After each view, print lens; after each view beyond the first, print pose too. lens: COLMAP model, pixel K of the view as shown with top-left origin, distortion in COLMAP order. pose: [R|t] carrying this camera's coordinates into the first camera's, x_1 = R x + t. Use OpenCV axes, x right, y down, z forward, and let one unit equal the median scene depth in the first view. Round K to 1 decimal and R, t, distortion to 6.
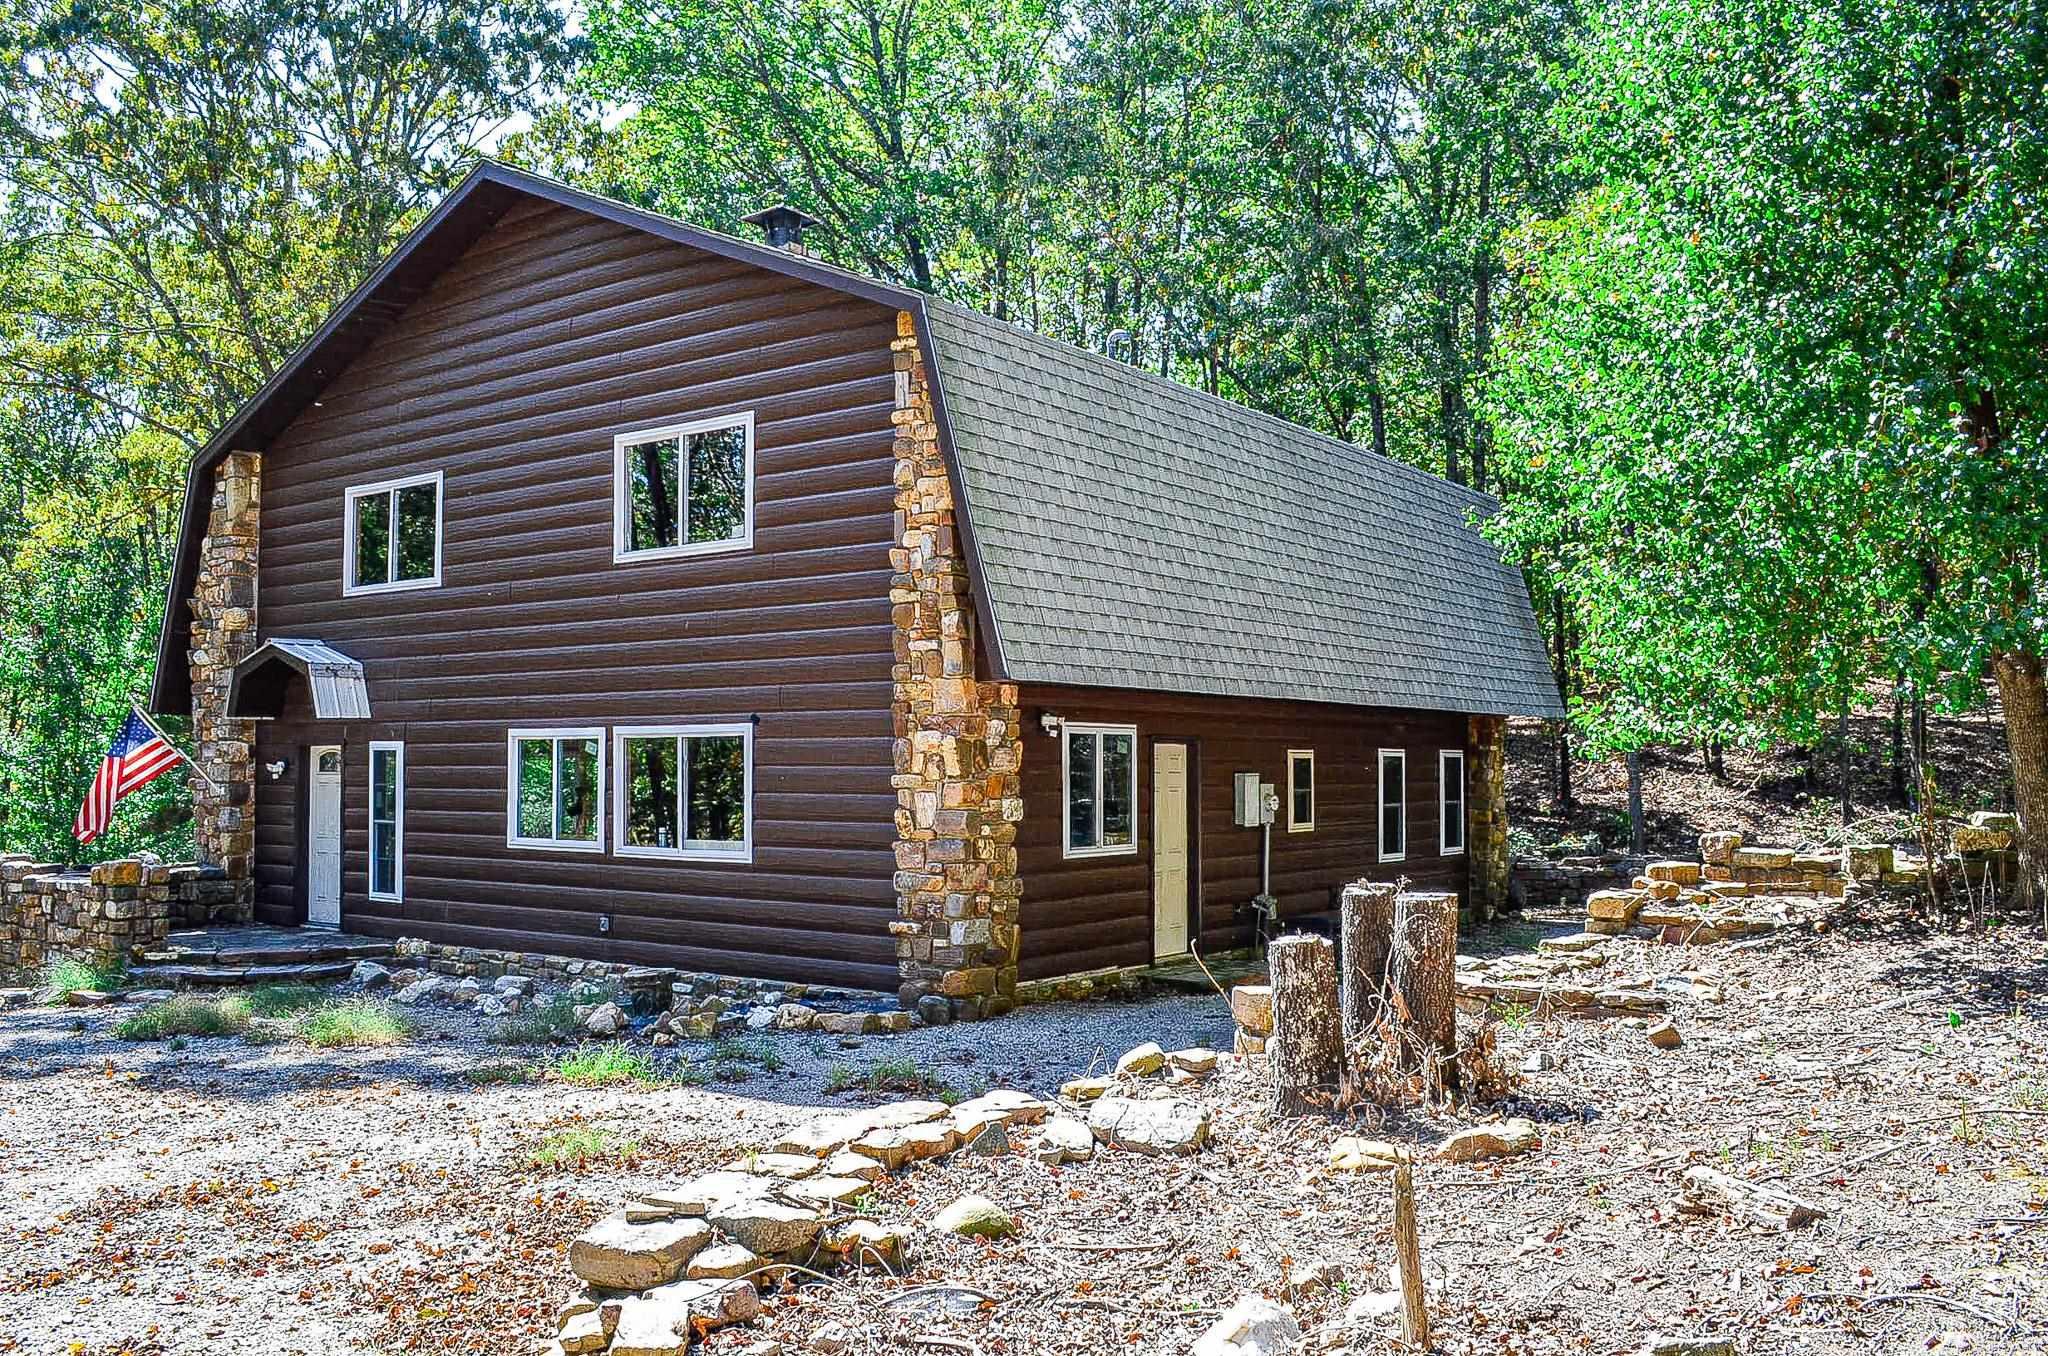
lens RADIAL K [[1692.1, 0, 1024.4], [0, 1692.1, 678.8], [0, 0, 1]] dist [-0.091088, -0.001810]
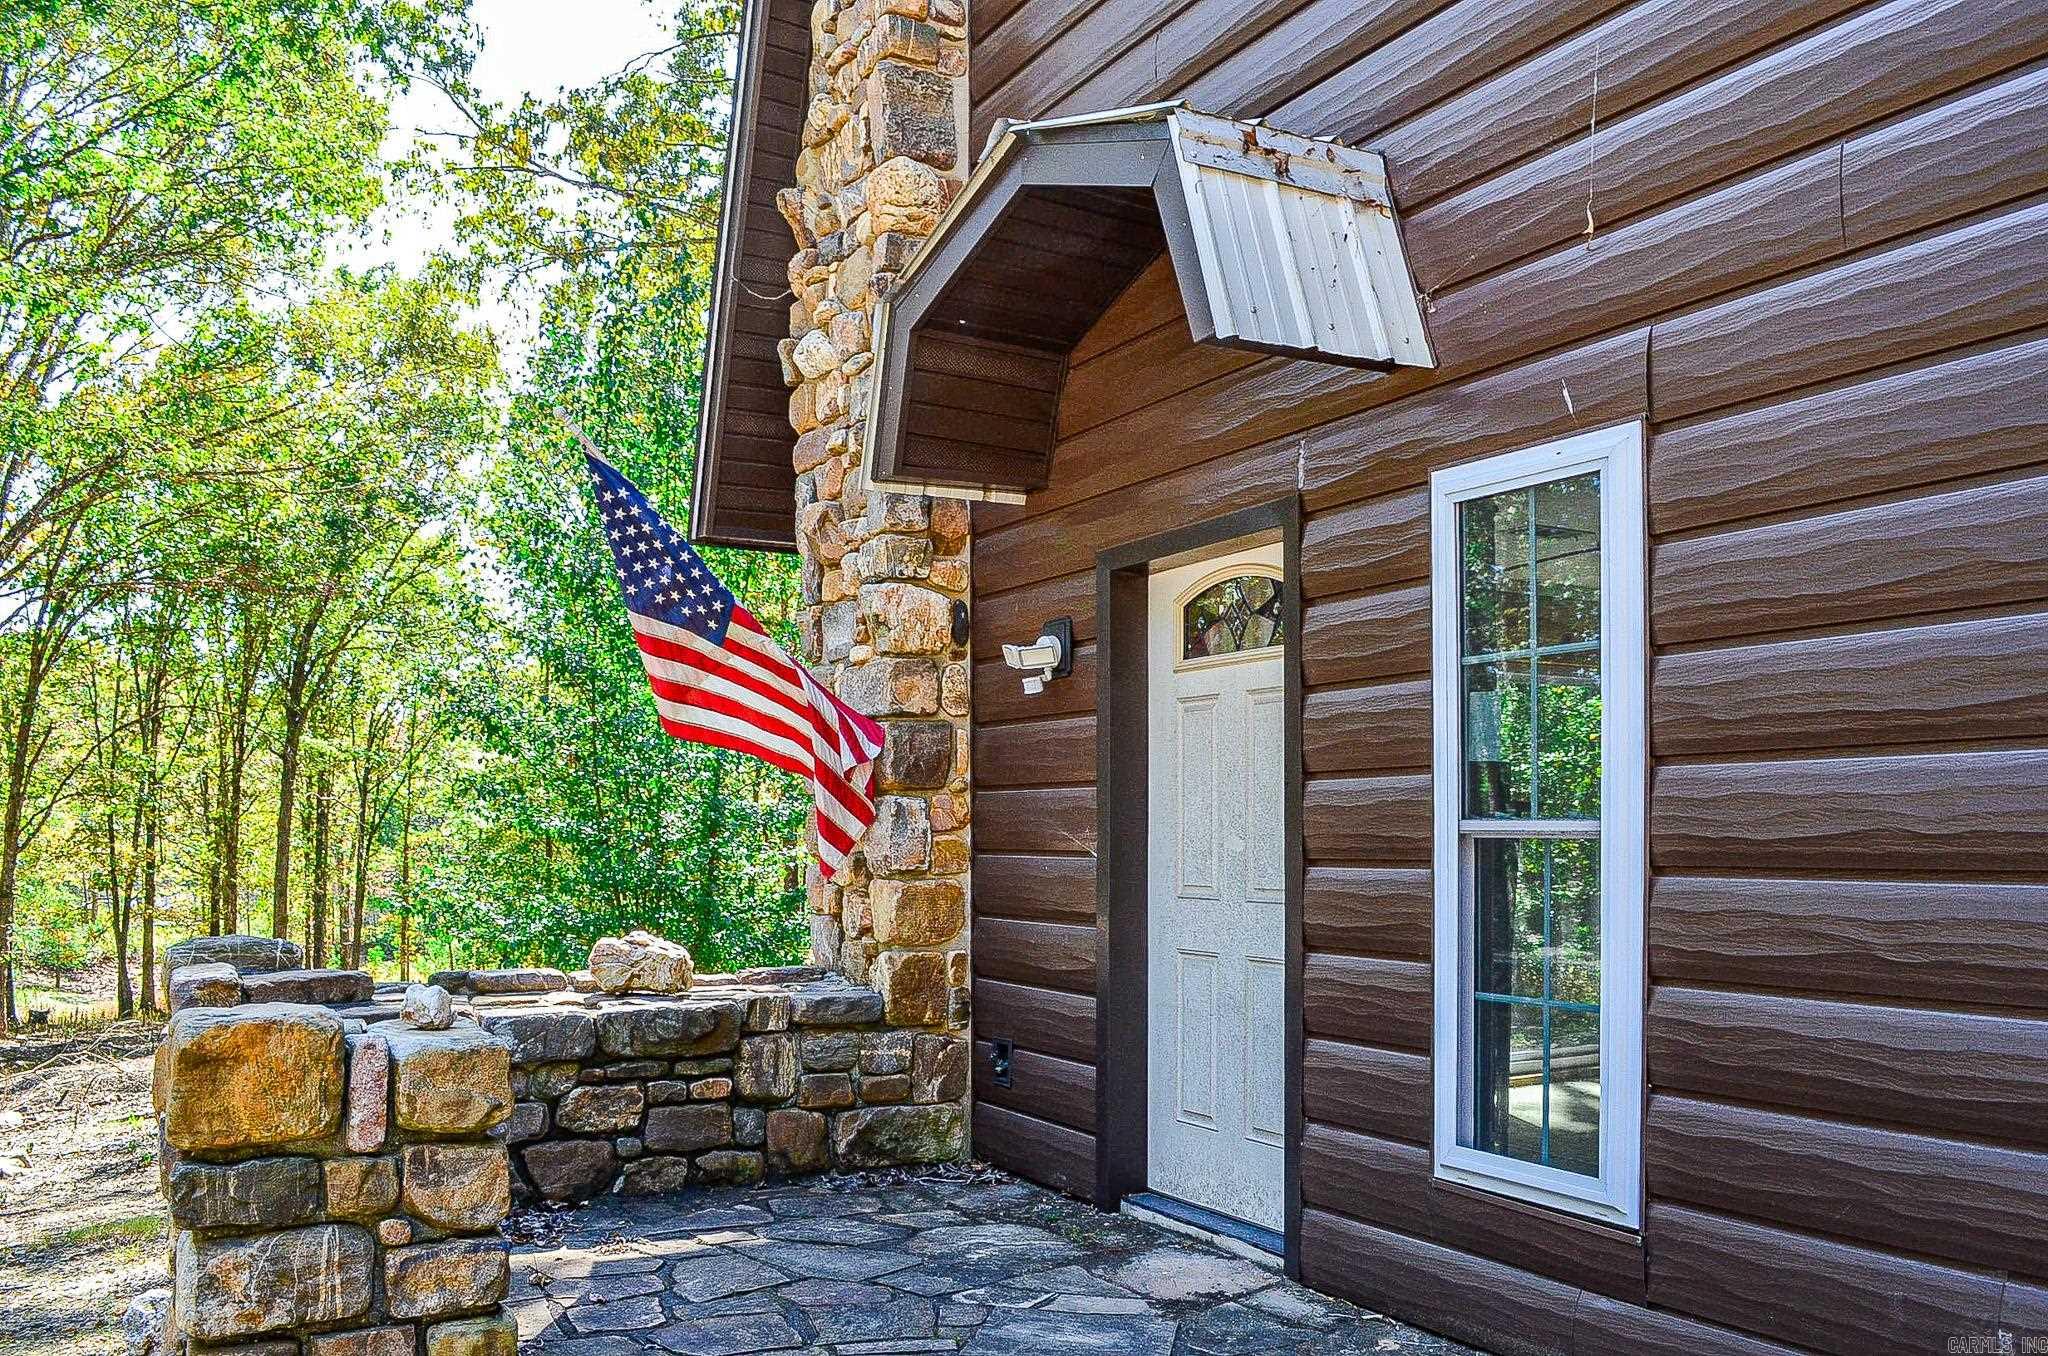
lens RADIAL K [[1692.1, 0, 1022.3], [0, 1692.1, 680.0], [0, 0, 1]] dist [-0.091088, -0.001810]
pose [[0.912139, -0.032302, -0.408607, -0.330783], [0.018145, 0.999095, -0.038476, 0.069030], [0.409480, 0.027682, 0.911899, 0.726827]]
